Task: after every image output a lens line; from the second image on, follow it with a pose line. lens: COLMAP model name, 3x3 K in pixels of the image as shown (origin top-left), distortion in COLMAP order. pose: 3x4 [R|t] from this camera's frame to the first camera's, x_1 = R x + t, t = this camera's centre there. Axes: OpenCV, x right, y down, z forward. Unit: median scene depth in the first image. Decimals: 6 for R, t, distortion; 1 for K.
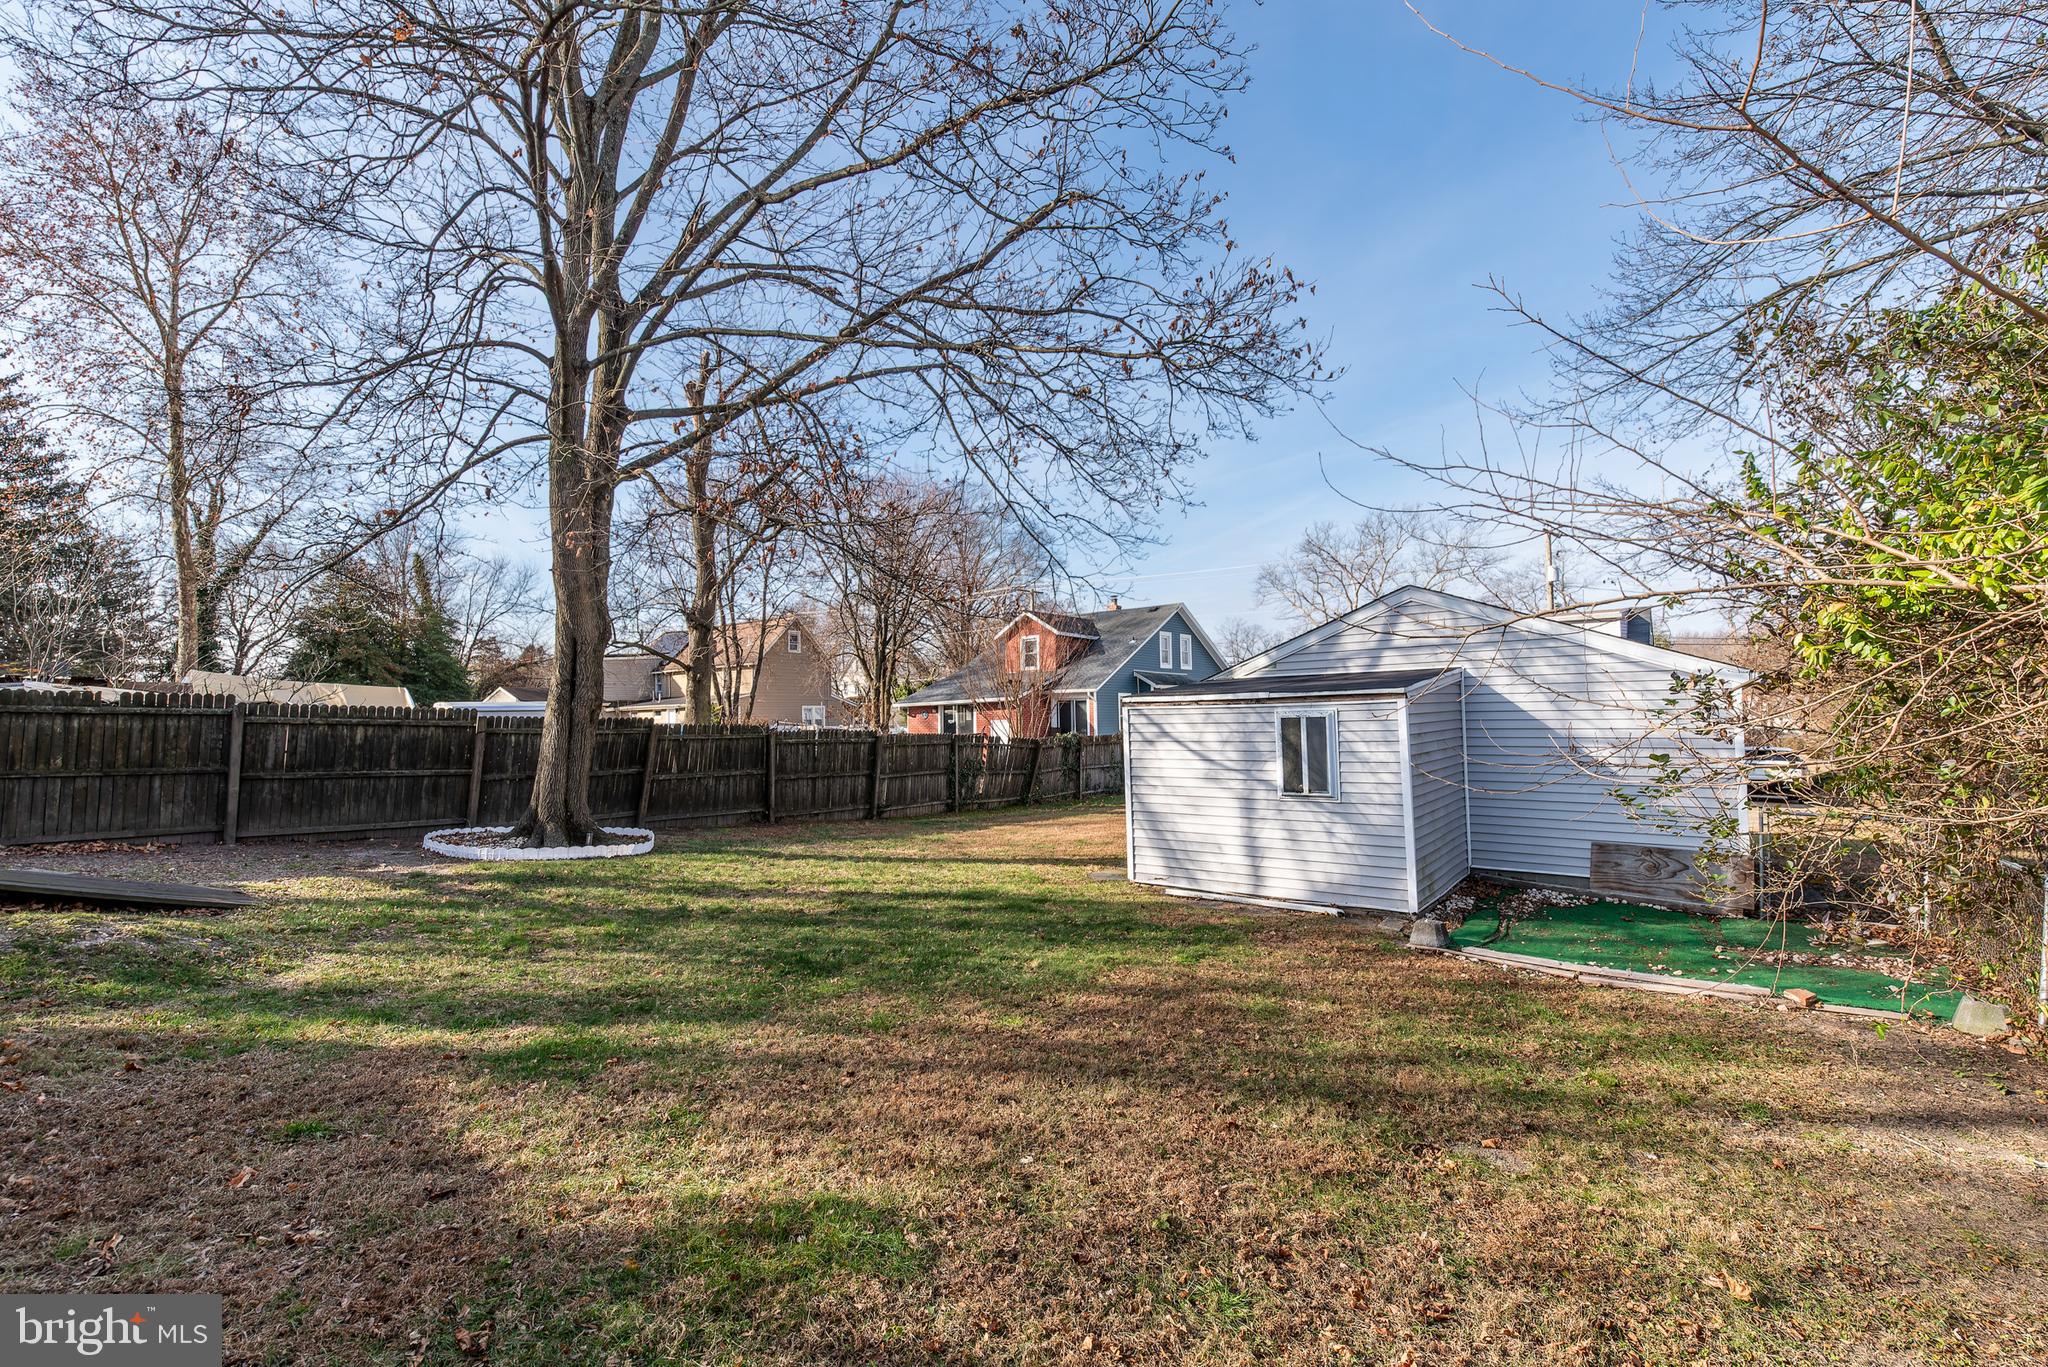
lens RADIAL K [[928.7, 0, 1024.0], [0, 928.7, 683.5], [0, 0, 1]] dist [0.001984, 0.000321]
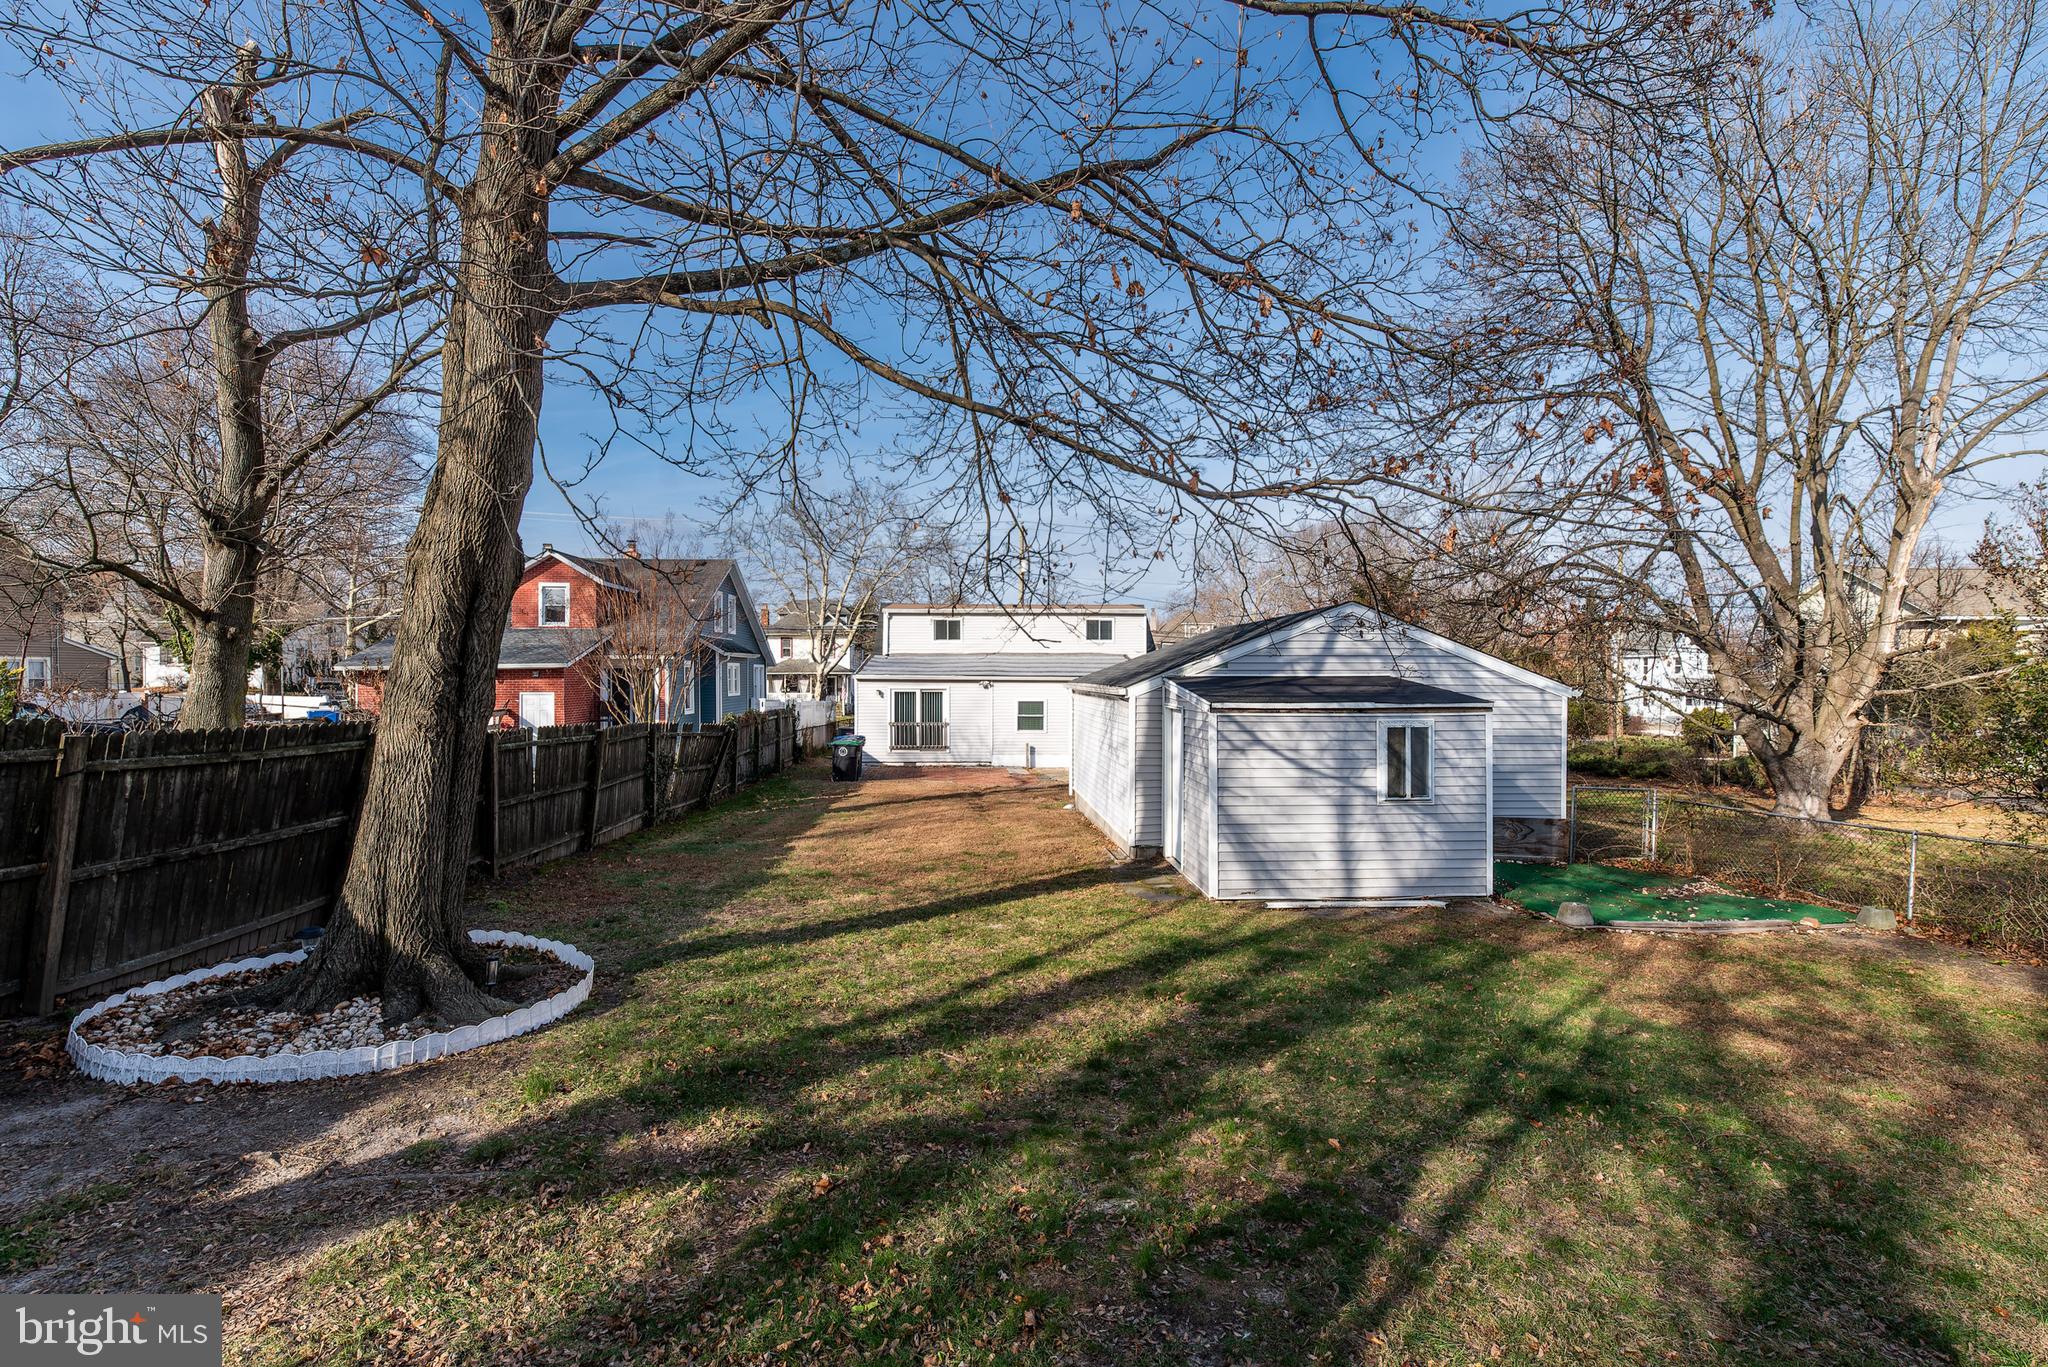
lens RADIAL K [[928.7, 0, 1024.0], [0, 928.7, 683.5], [0, 0, 1]] dist [0.001984, 0.000321]
pose [[0.728698, 0.009220, 0.684773, -0.715026], [-0.042812, 0.998567, 0.032112, -0.027557], [-0.683496, -0.052717, 0.728049, 0.497076]]
